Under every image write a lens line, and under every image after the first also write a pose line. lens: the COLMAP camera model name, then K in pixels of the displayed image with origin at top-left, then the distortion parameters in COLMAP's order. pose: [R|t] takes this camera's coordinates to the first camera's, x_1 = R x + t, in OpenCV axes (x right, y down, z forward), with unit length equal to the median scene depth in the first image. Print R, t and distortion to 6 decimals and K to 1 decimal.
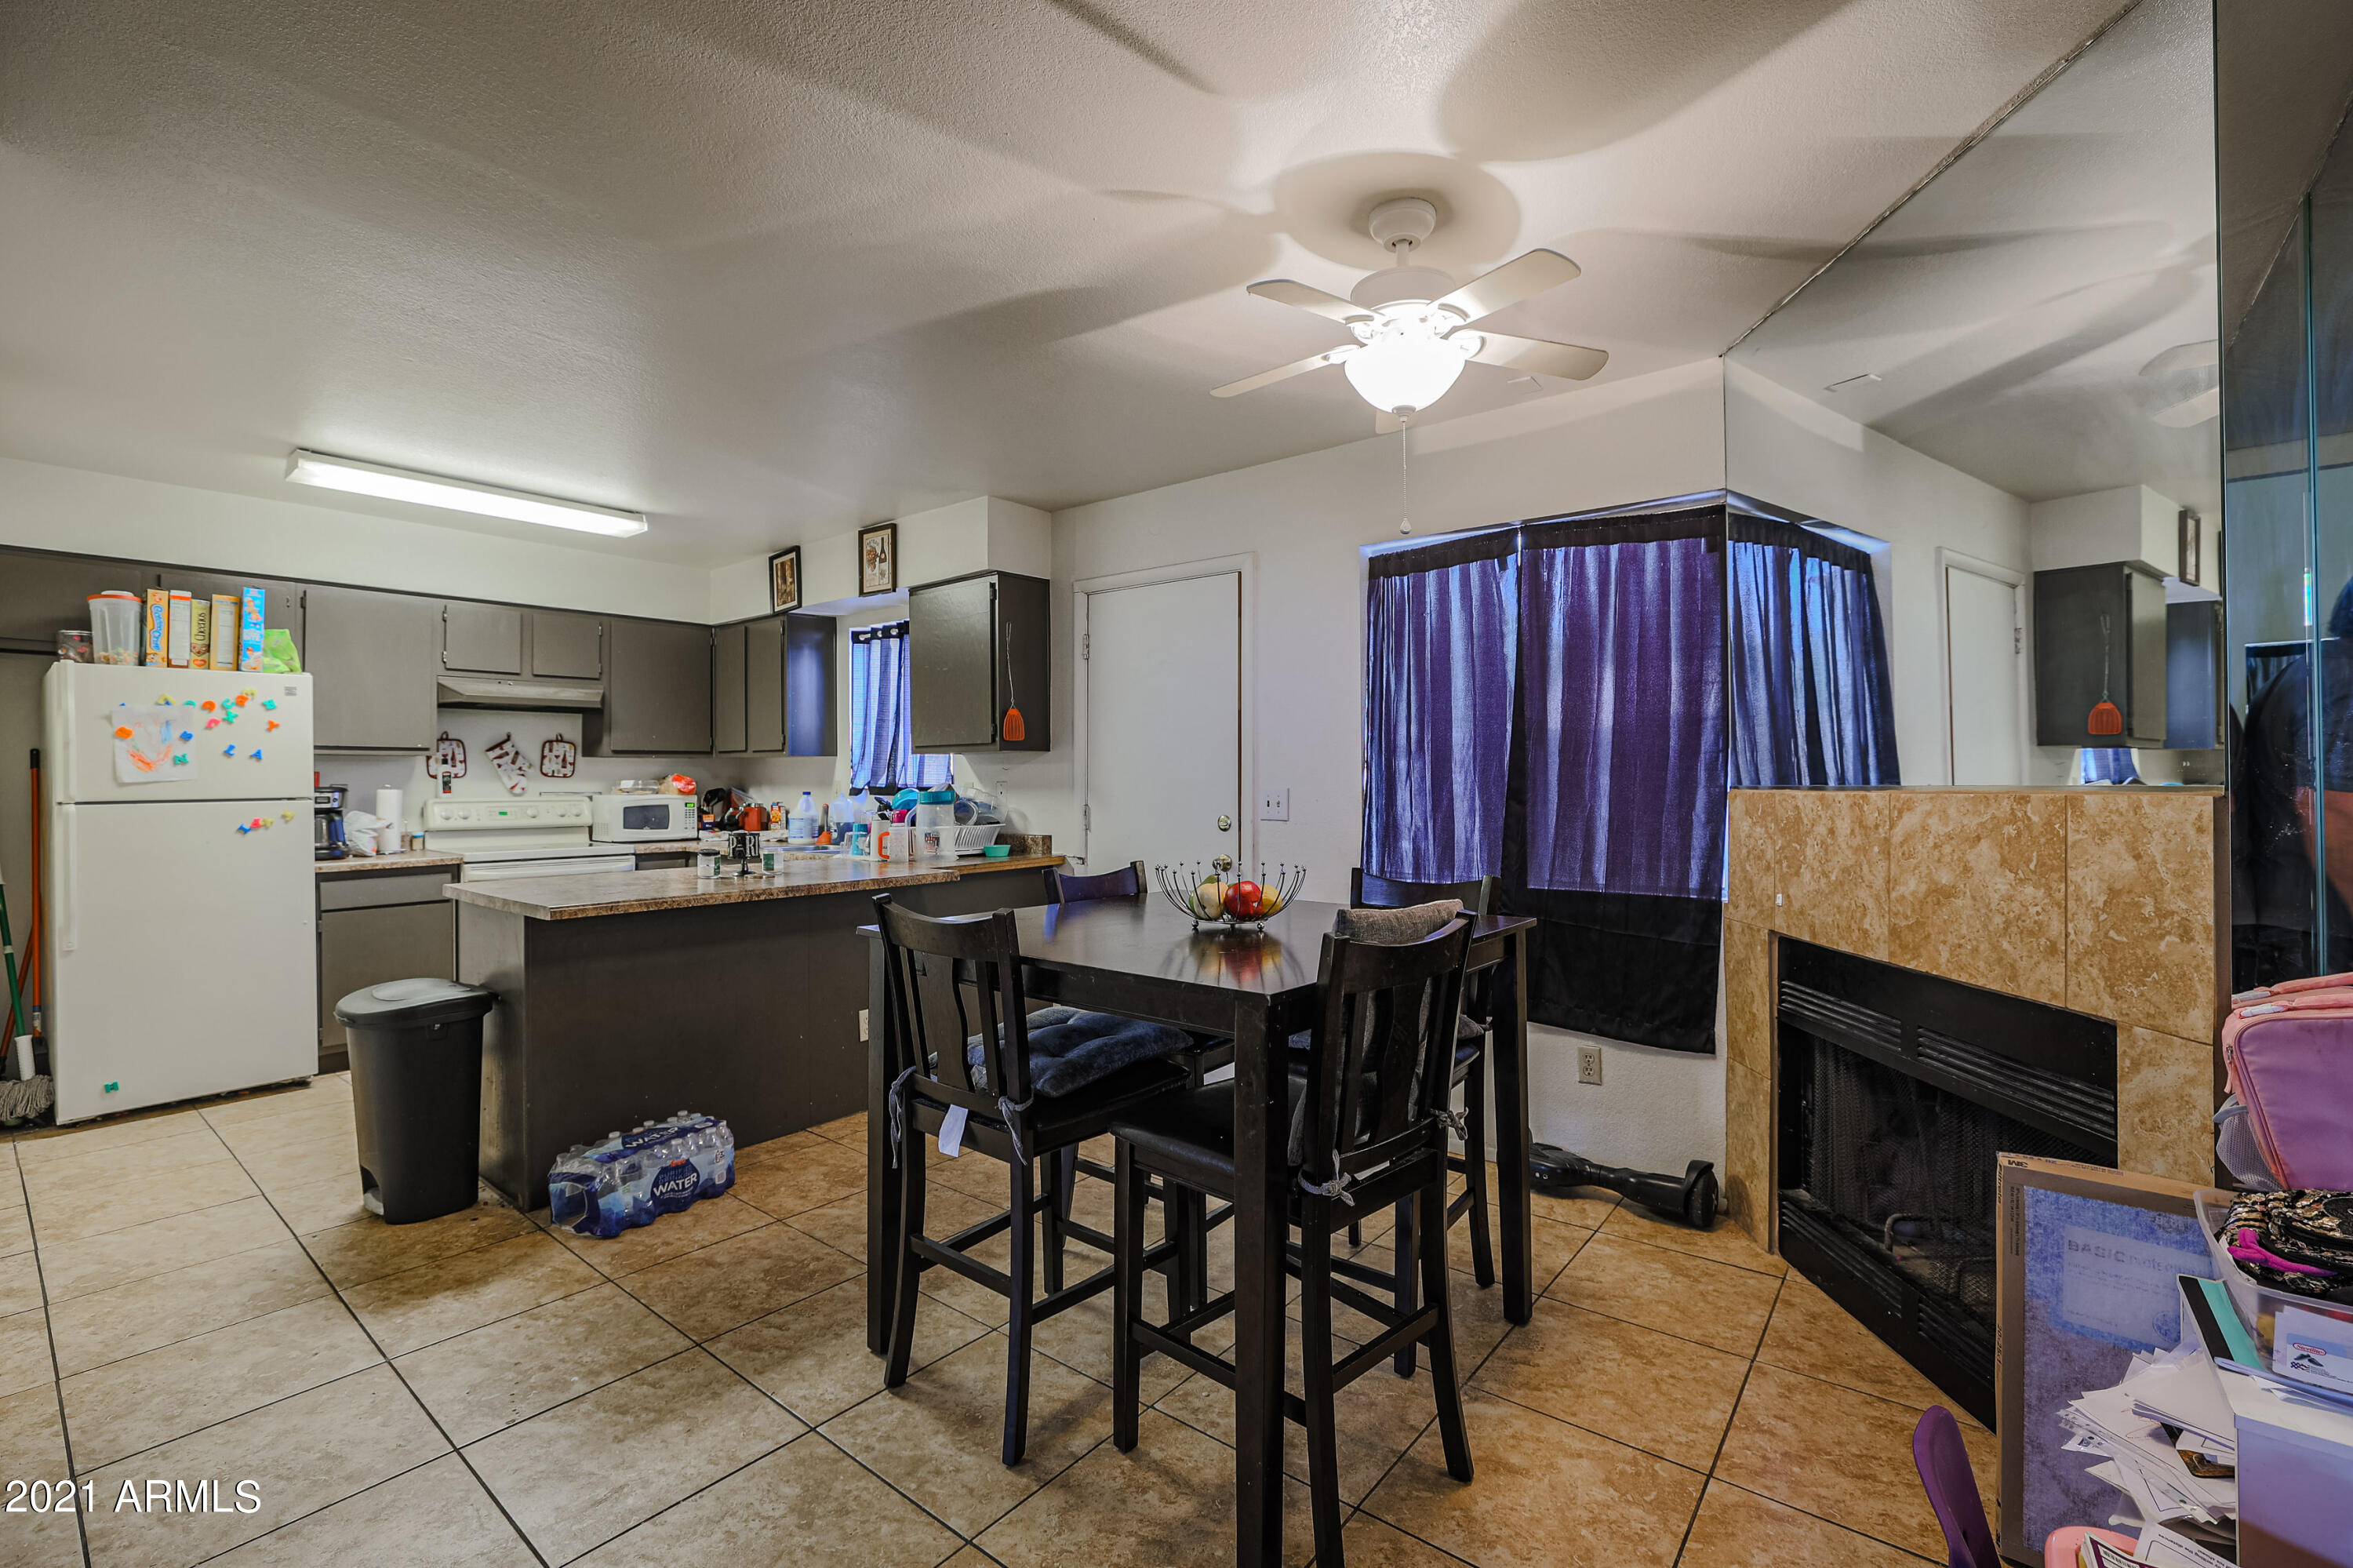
lens RADIAL K [[1022.0, 0, 1174.5], [0, 1022.0, 773.6], [0, 0, 1]] dist [-0.040909, 0.015253]
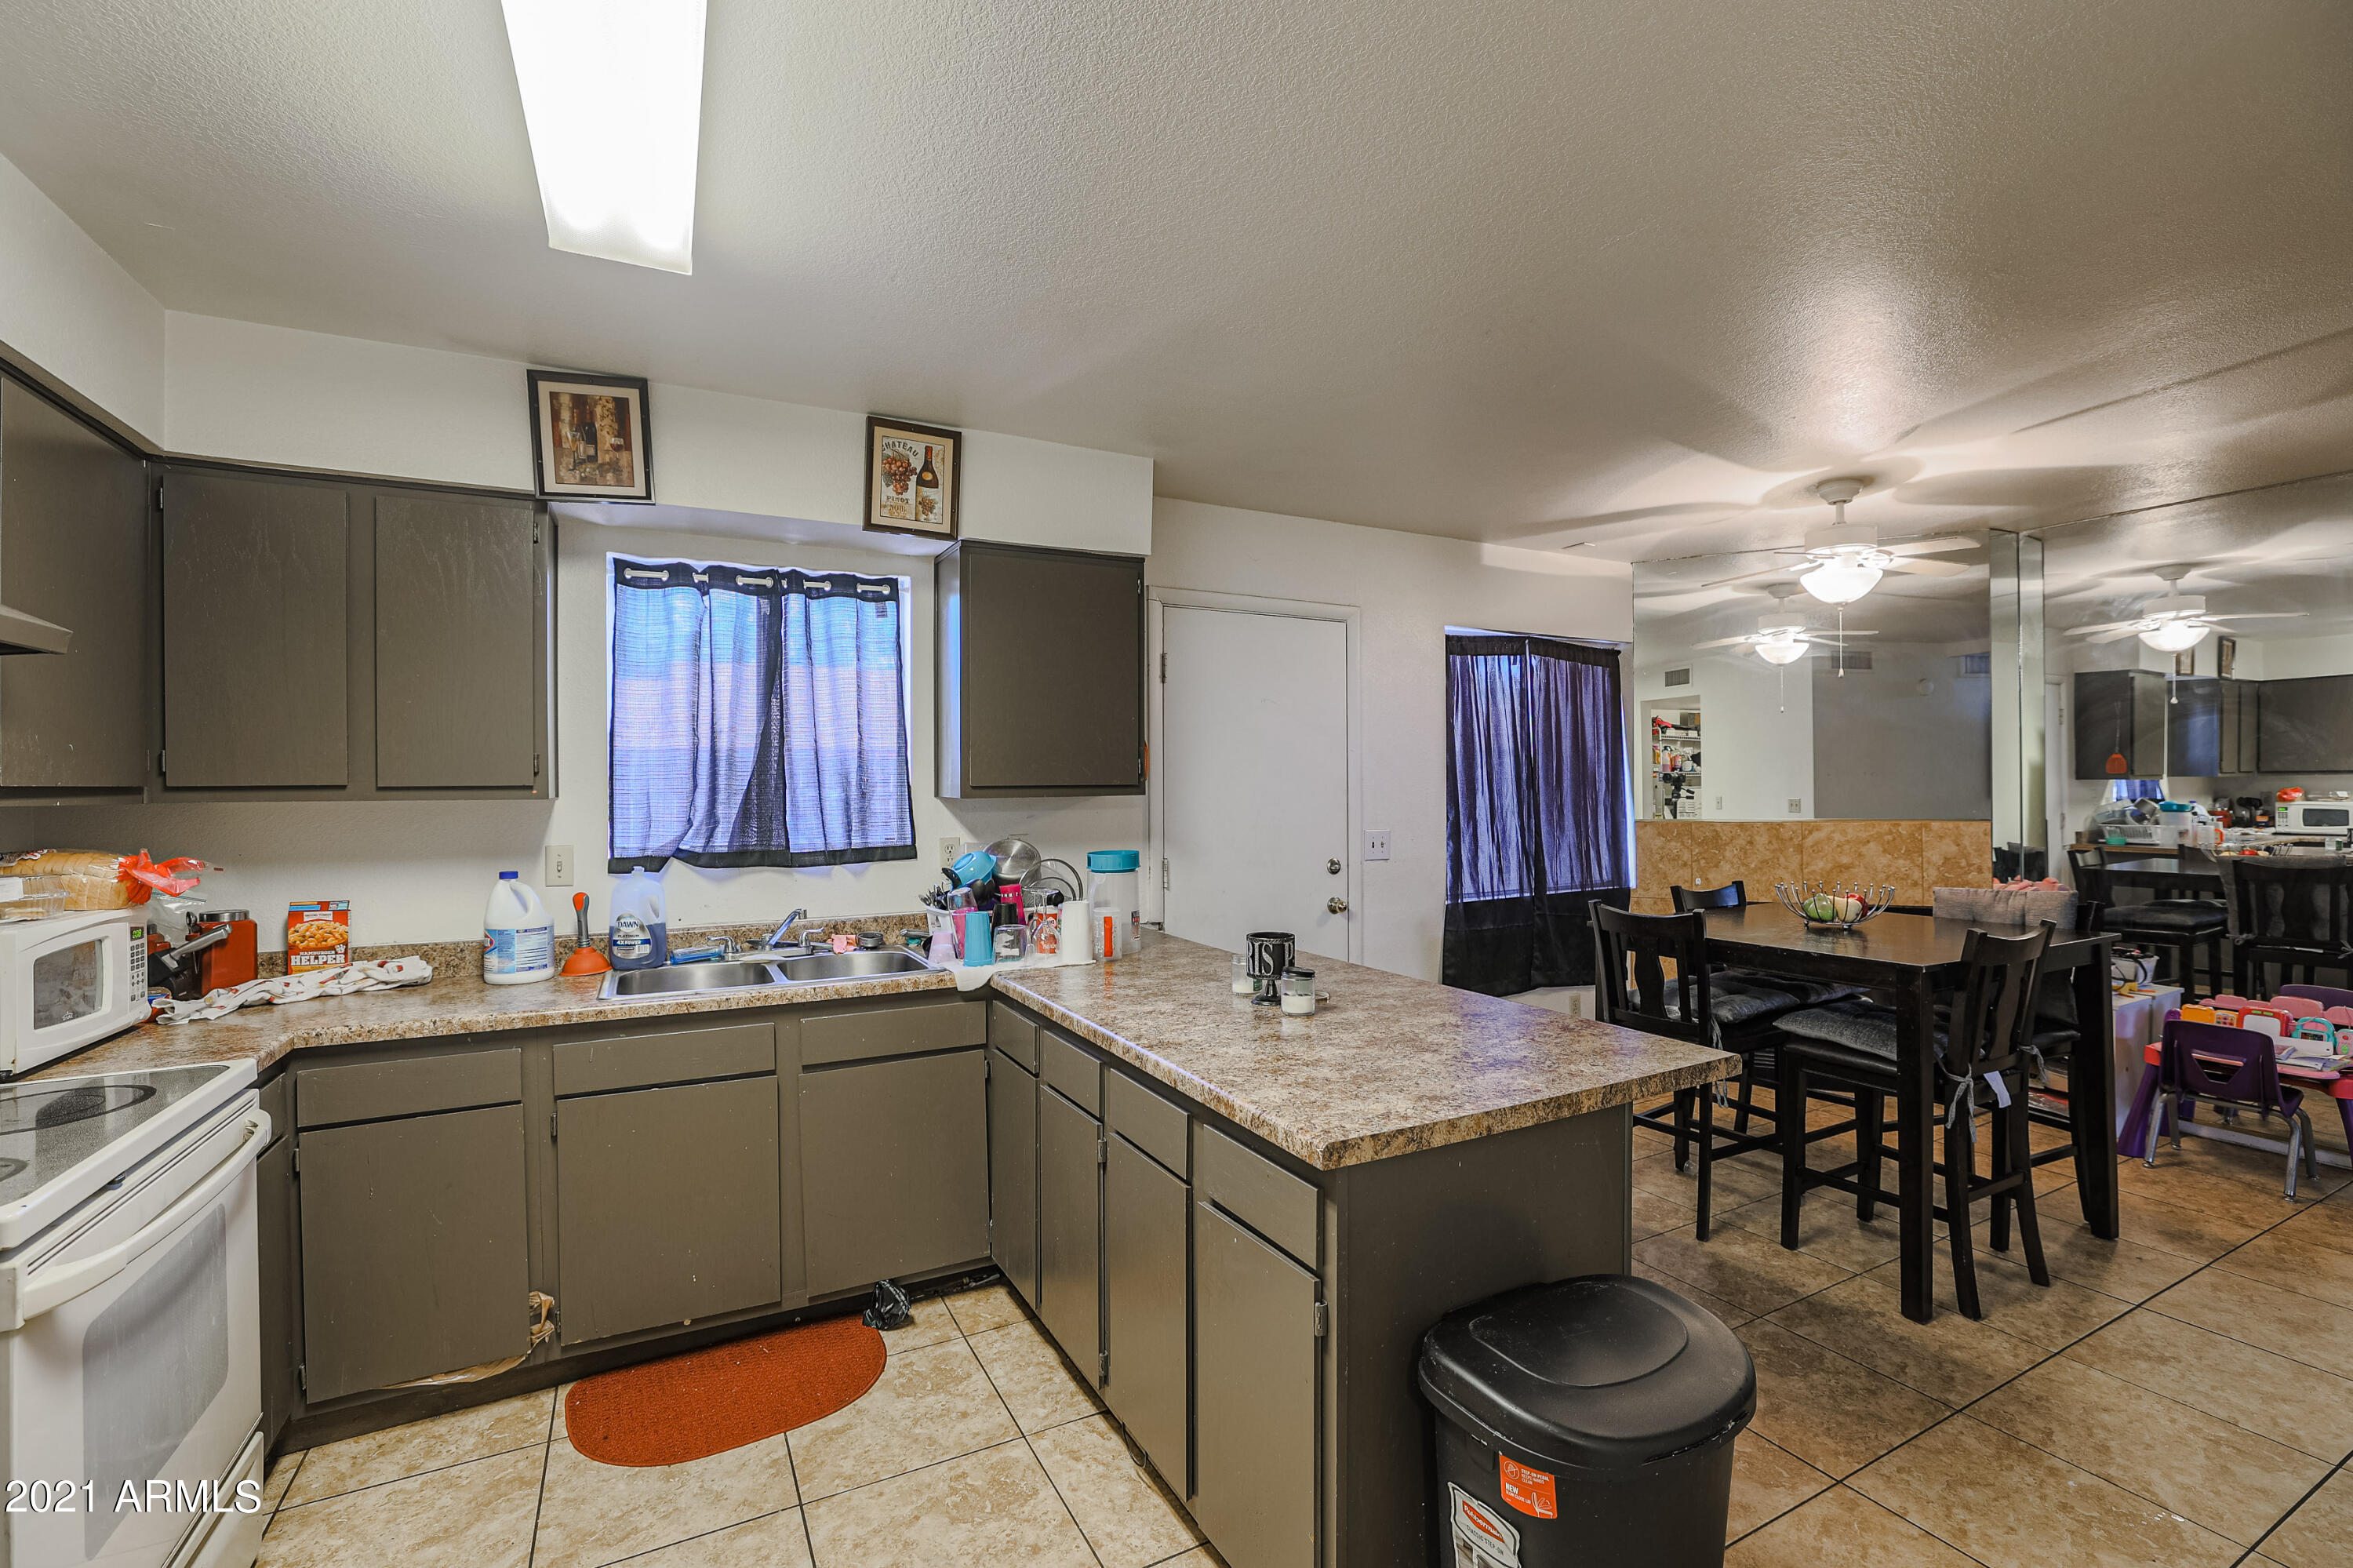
lens RADIAL K [[1027.0, 0, 1176.5], [0, 1027.0, 784.0], [0, 0, 1]] dist [-0.046007, 0.014858]
pose [[0.397295, 0.001960, 0.917689, -0.847769], [0.001276, 0.999996, -0.002689, -0.027746], [-0.917690, 0.002239, 0.397290, 0.660024]]
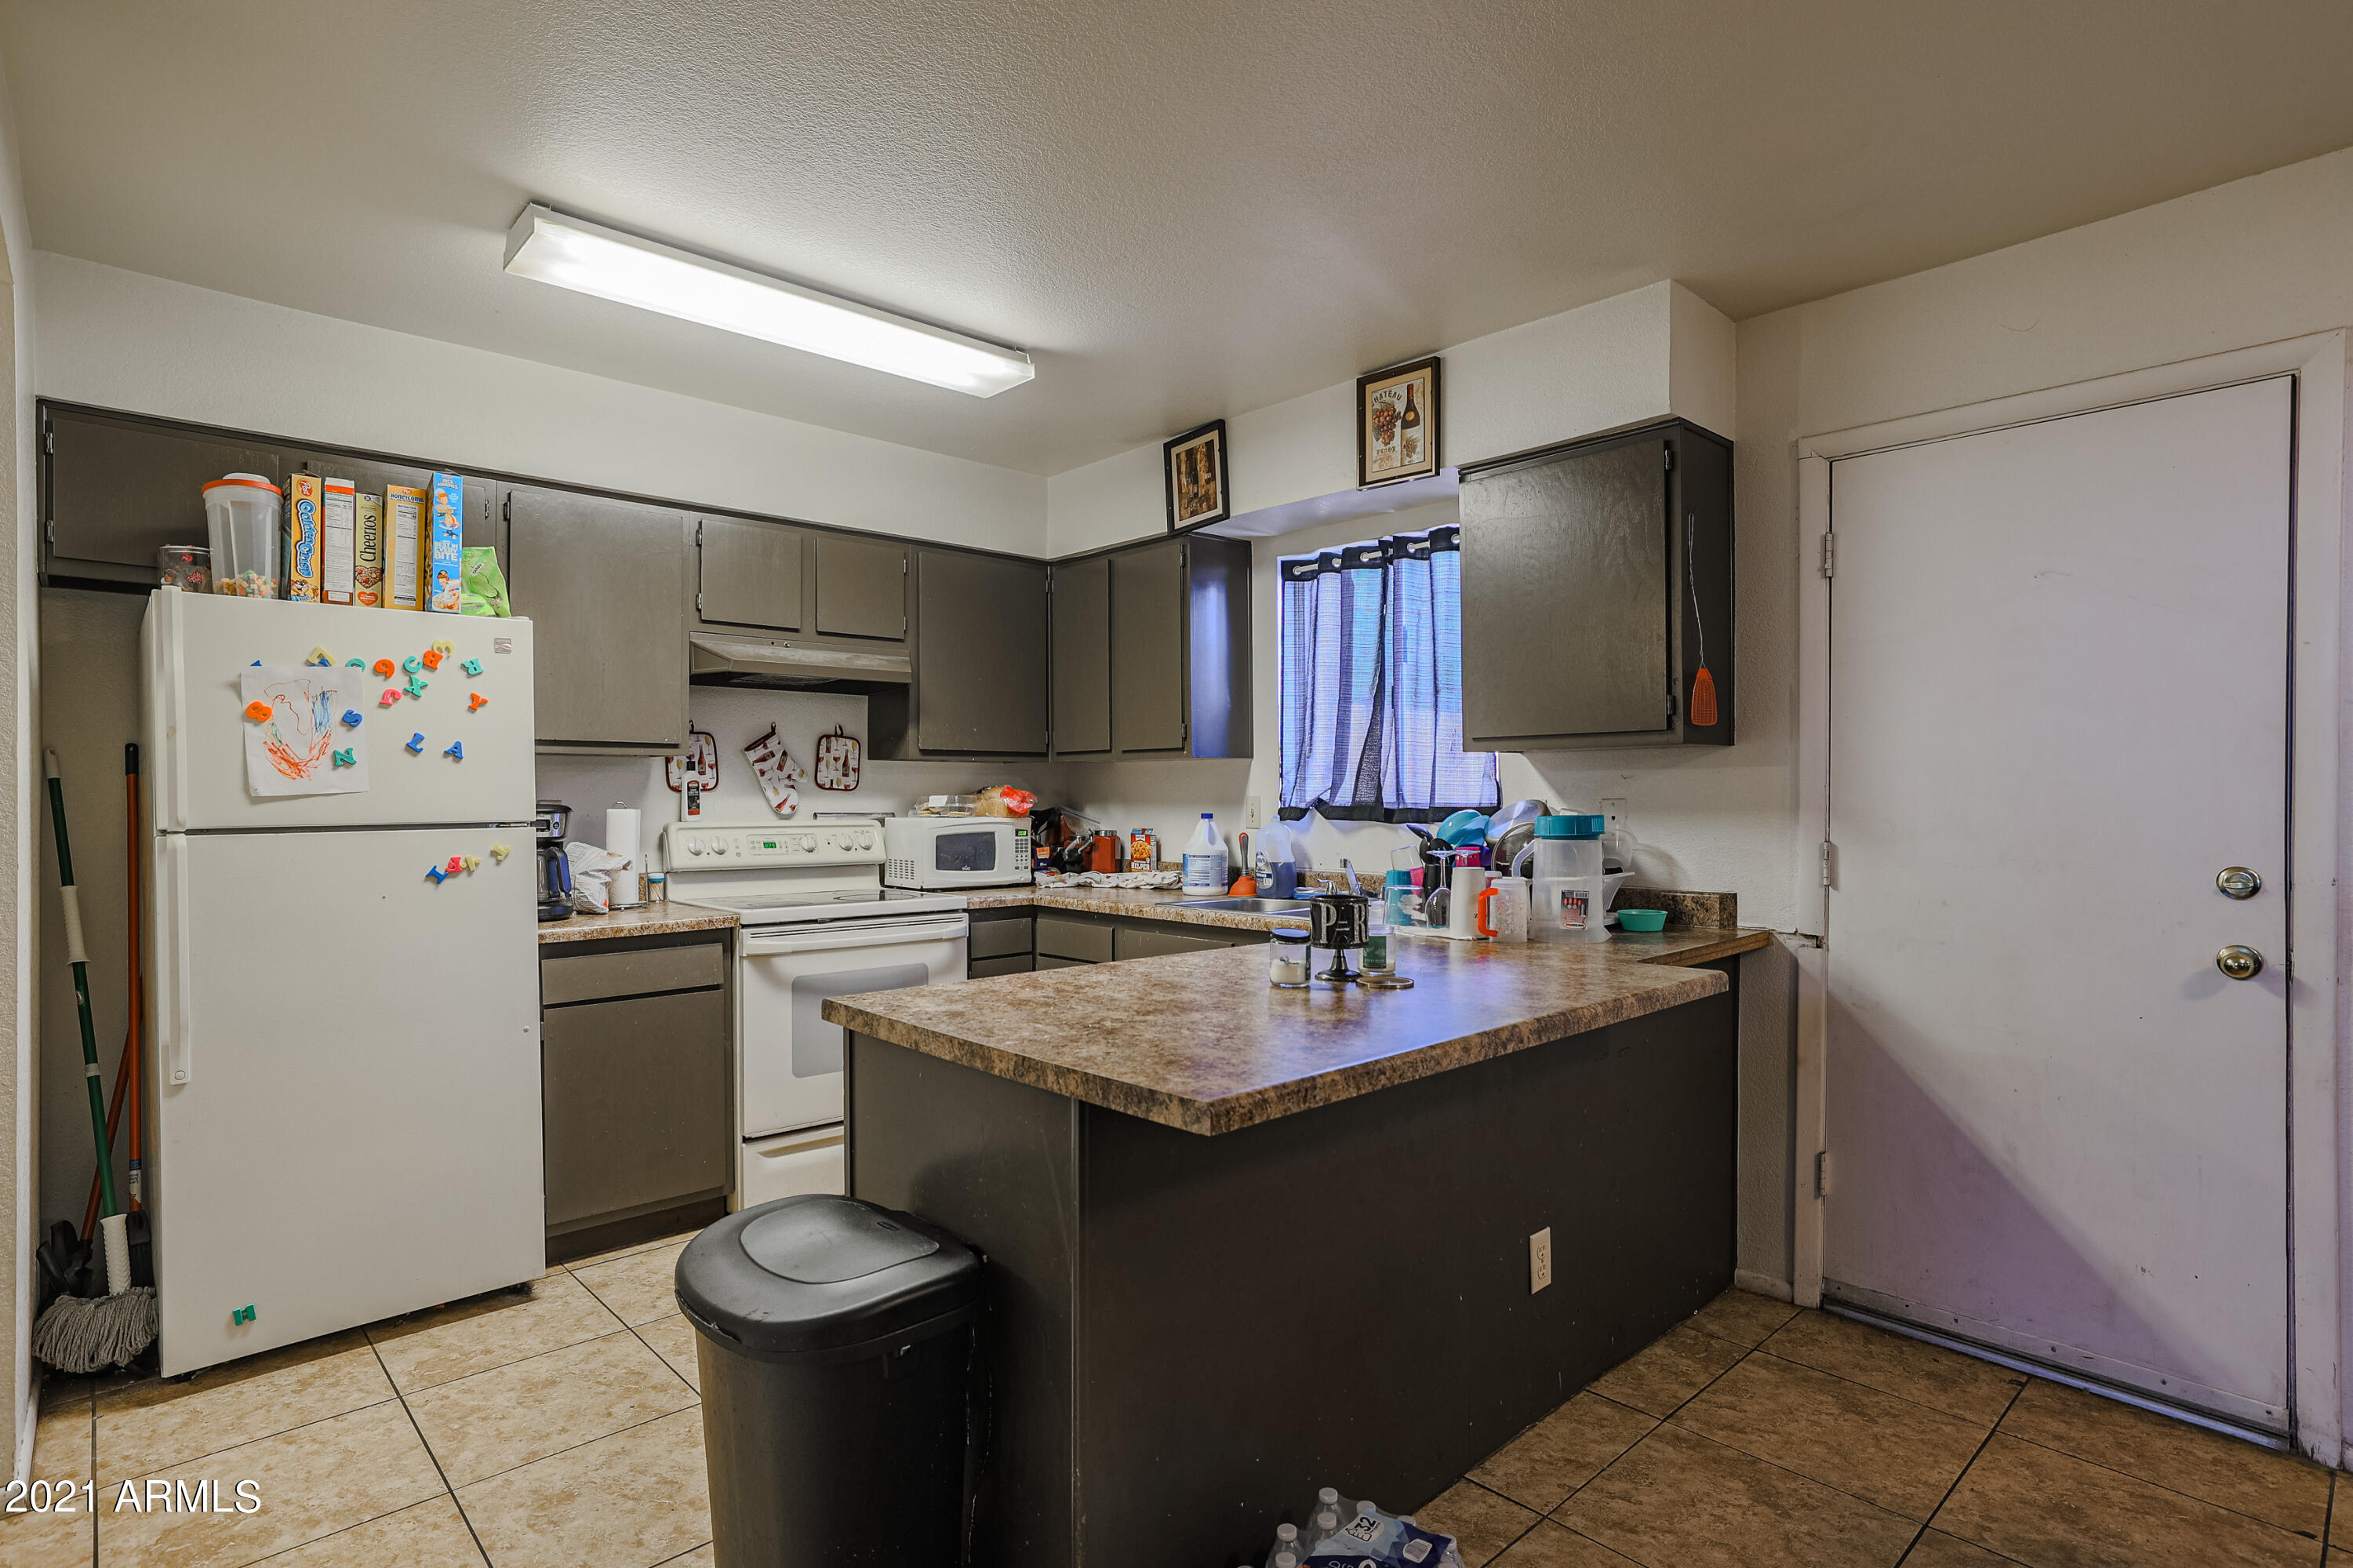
lens RADIAL K [[1195.0, 0, 1180.1], [0, 1195.0, 805.0], [0, 0, 1]] dist [-0.037412, 0.027525]
pose [[0.989863, 0.004050, -0.141964, -0.342407], [-0.002176, 0.999908, 0.013354, 0.002799], [0.142006, -0.012910, 0.989782, 0.316510]]
